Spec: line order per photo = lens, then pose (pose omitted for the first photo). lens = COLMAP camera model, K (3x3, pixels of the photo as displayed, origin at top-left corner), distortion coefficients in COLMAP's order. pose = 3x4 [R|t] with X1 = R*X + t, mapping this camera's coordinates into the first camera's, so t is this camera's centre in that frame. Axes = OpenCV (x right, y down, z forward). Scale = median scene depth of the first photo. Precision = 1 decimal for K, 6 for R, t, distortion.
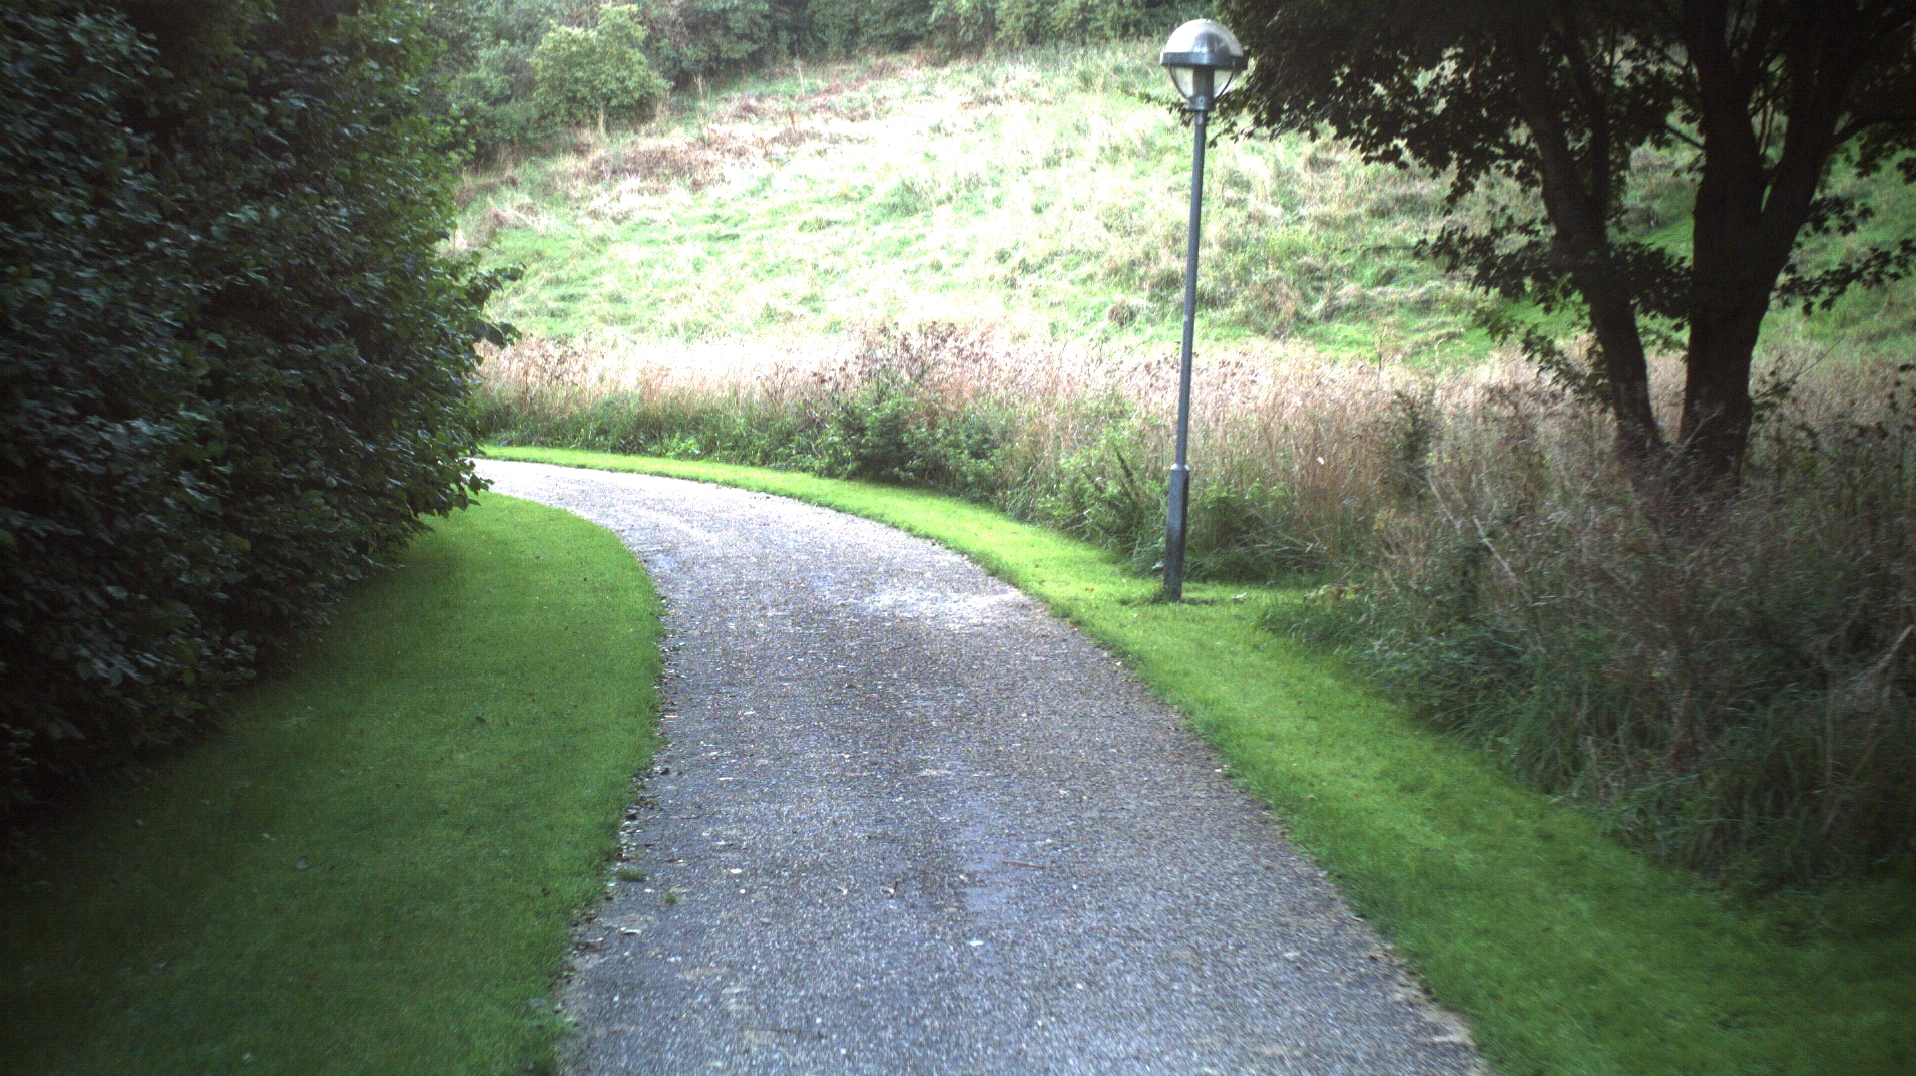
lens RADIAL K [[3336.4, 0, 953.6], [0, 3336.4, 534.9], [0, 0, 1]] dist [-0.262166, 0.000000]
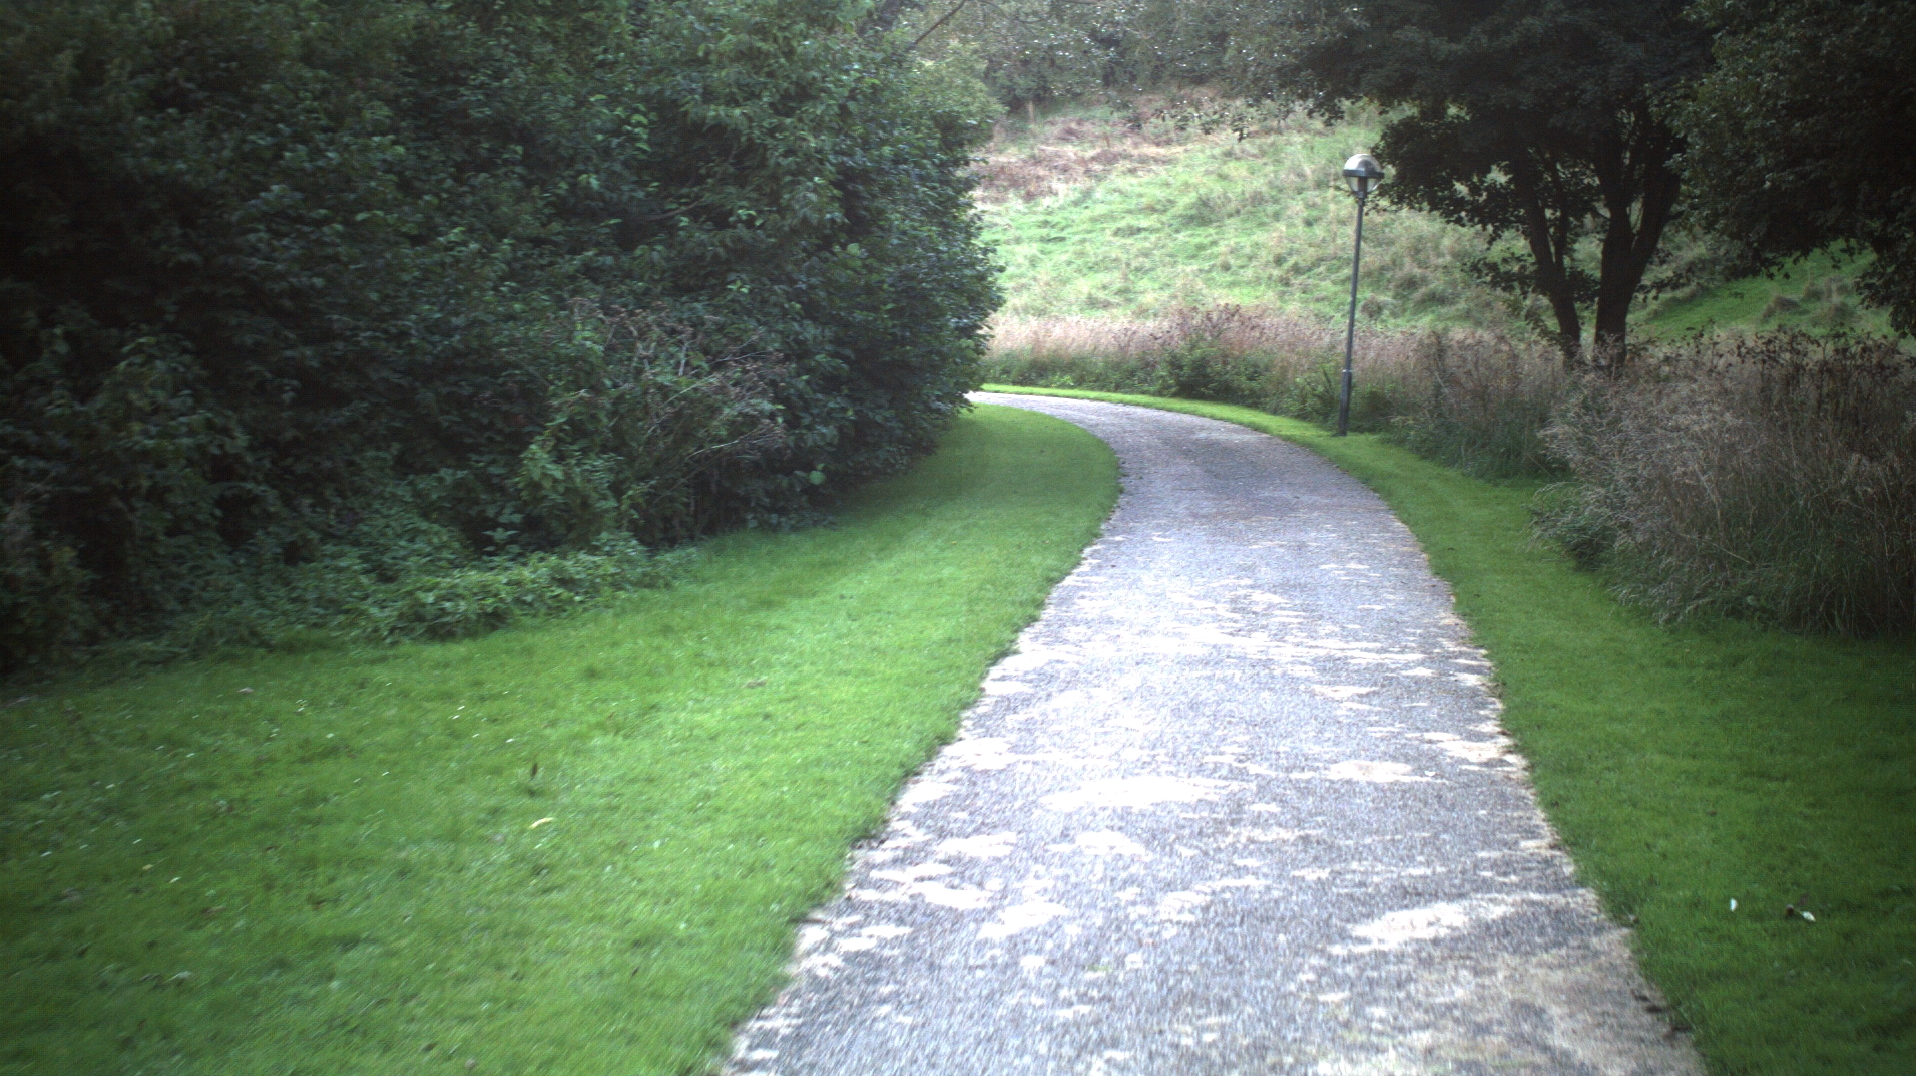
lens RADIAL K [[3336.4, 0, 952.0], [0, 3336.4, 542.5], [0, 0, 1]] dist [-0.262166, 0.000000]
pose [[0.996119, 0.026151, -0.084047, 0.000069], [-0.025848, 0.999655, 0.004699, 0.019306], [0.084141, -0.002508, 0.996451, -0.250217]]
